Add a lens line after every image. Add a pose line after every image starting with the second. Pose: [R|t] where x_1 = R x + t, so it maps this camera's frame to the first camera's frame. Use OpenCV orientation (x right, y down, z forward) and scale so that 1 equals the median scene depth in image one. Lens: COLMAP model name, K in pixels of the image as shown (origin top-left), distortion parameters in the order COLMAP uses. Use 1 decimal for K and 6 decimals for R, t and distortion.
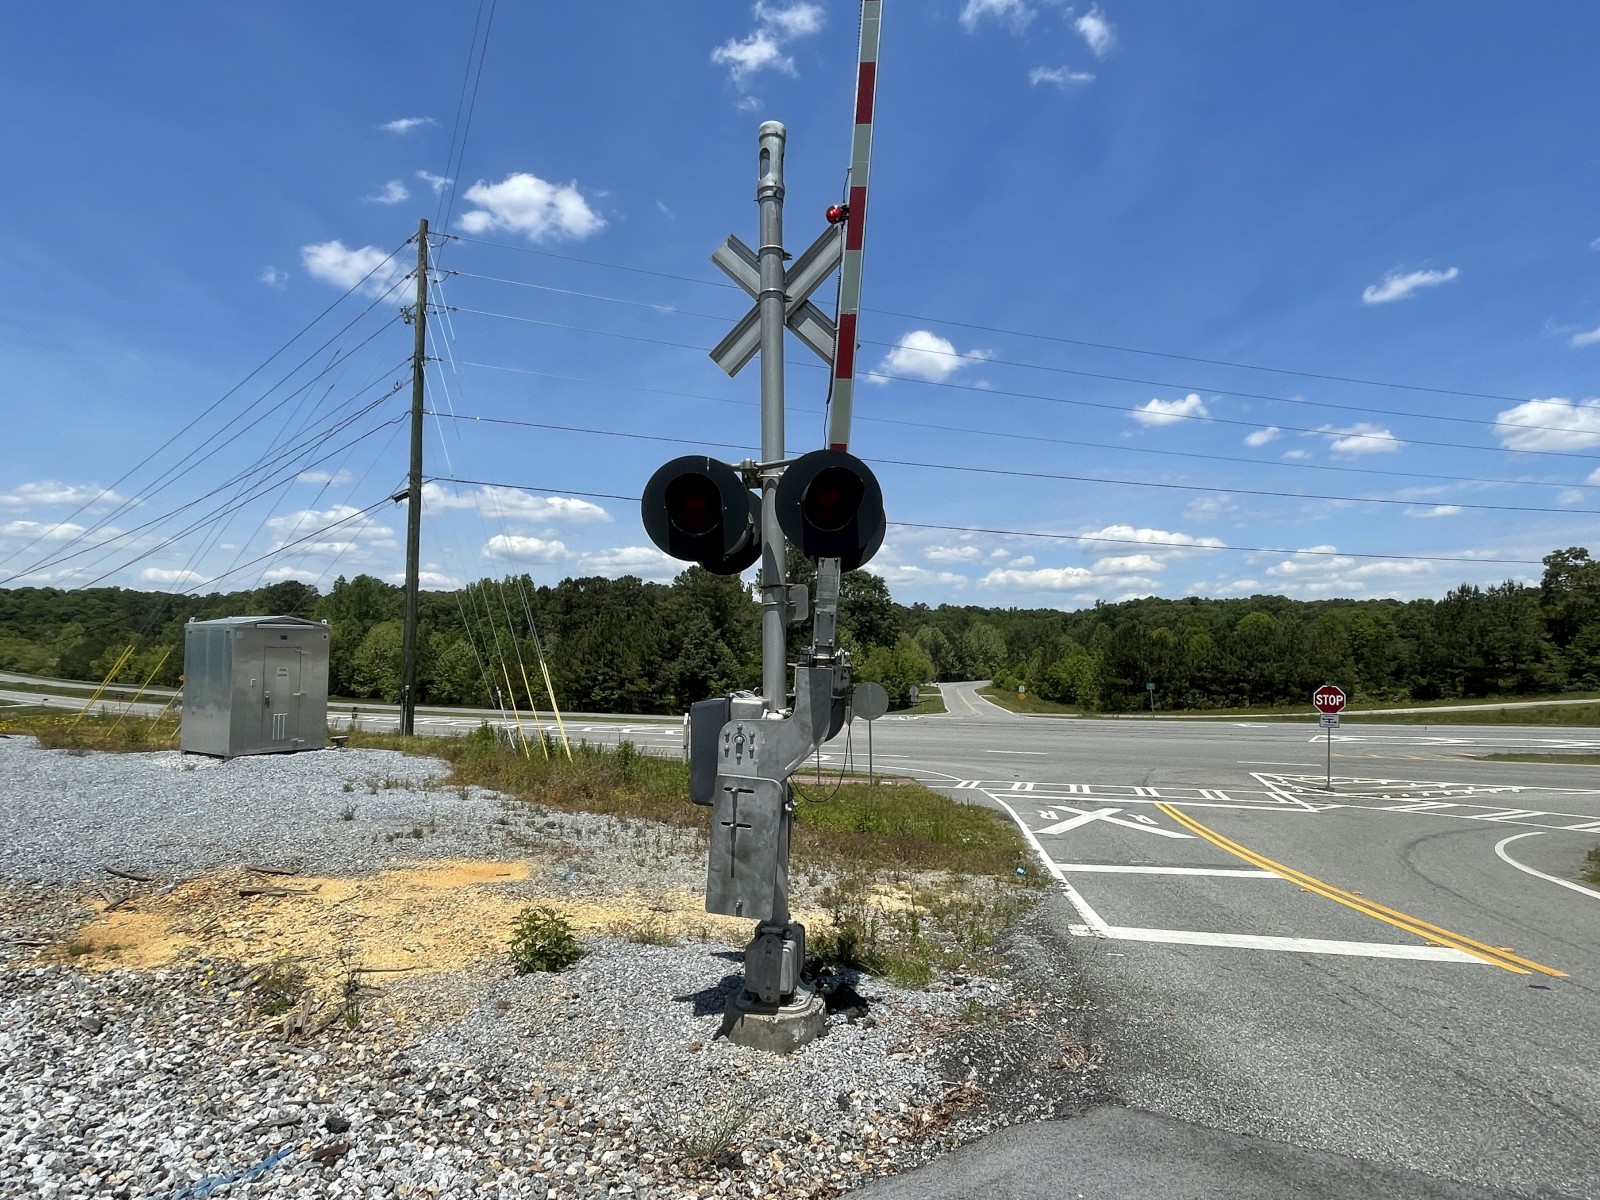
lens RADIAL K [[858.4, 0, 789.1], [0, 858.4, 617.3], [0, 0, 1]] dist [-0.002742, -0.002136]
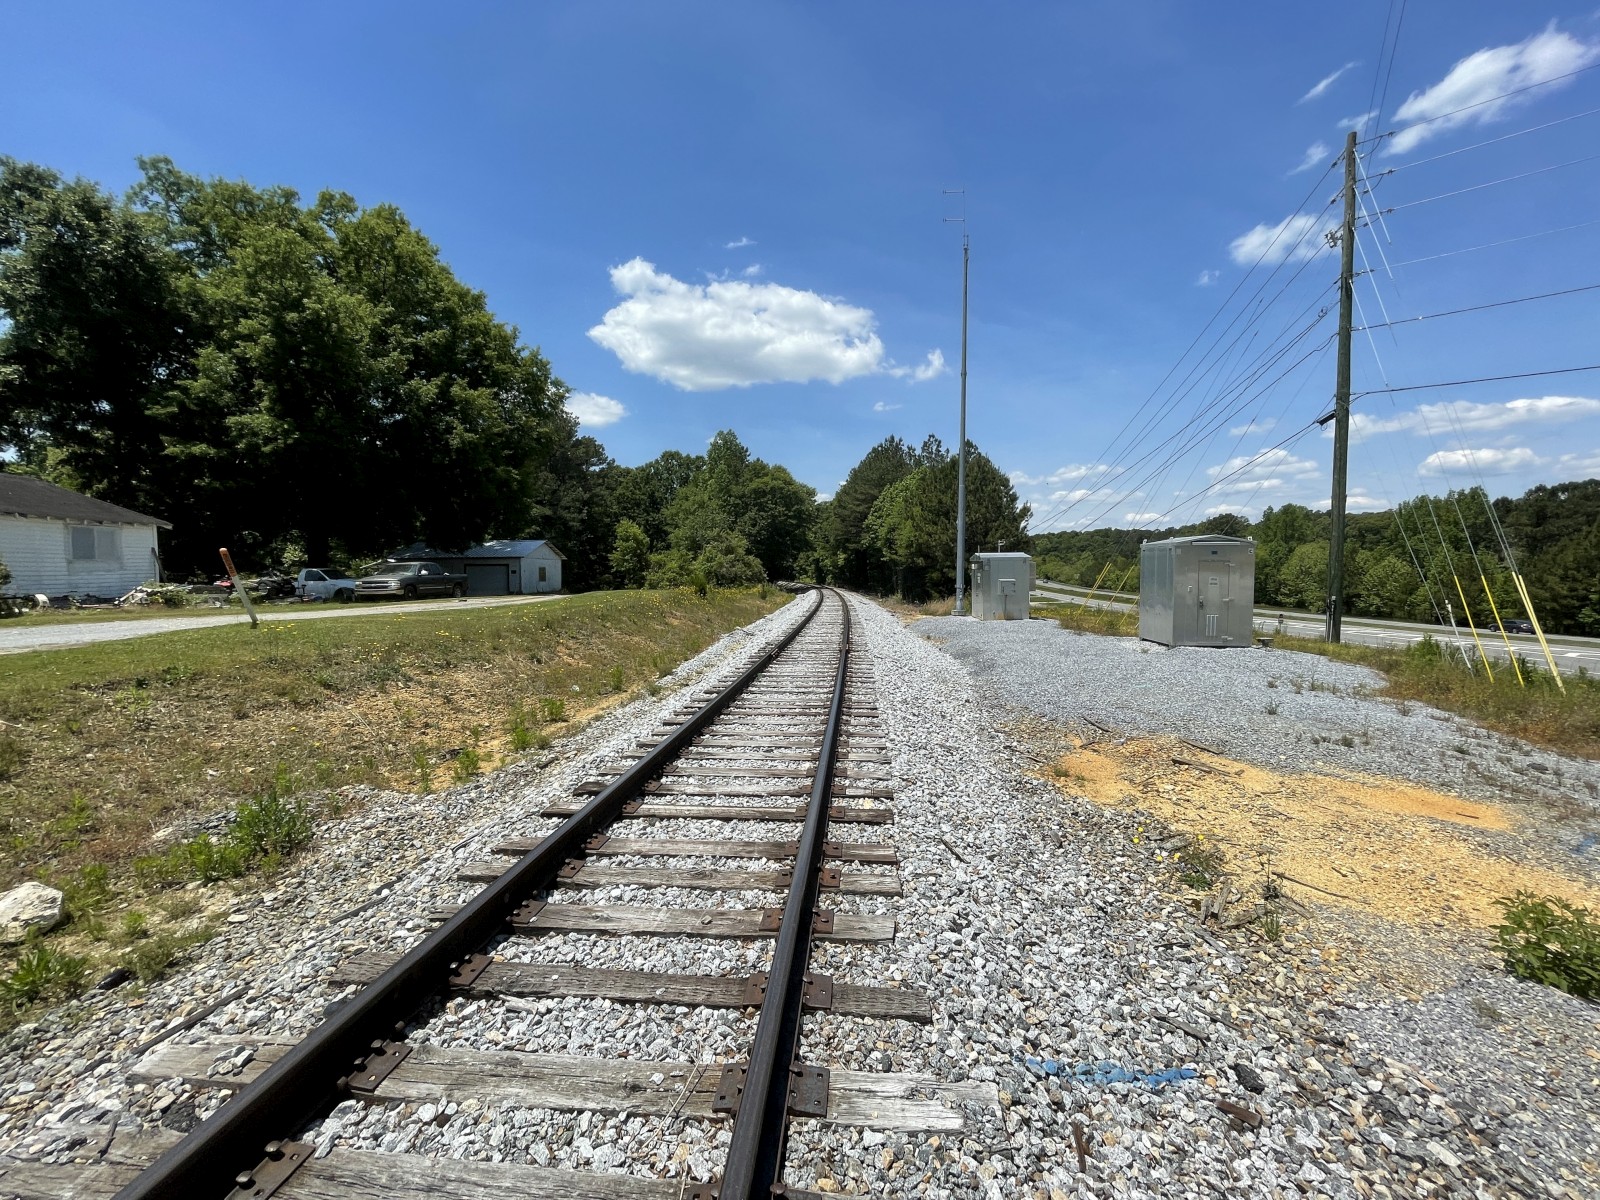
lens RADIAL K [[642.9, 0, 816.8], [0, 642.9, 589.9], [0, 0, 1]] dist [-0.000456, -0.000297]
pose [[0.458845, 0.024193, -0.888187, -0.054338], [0.039623, 0.998078, 0.047656, 0.014855], [0.887633, -0.057059, 0.457004, 0.115667]]
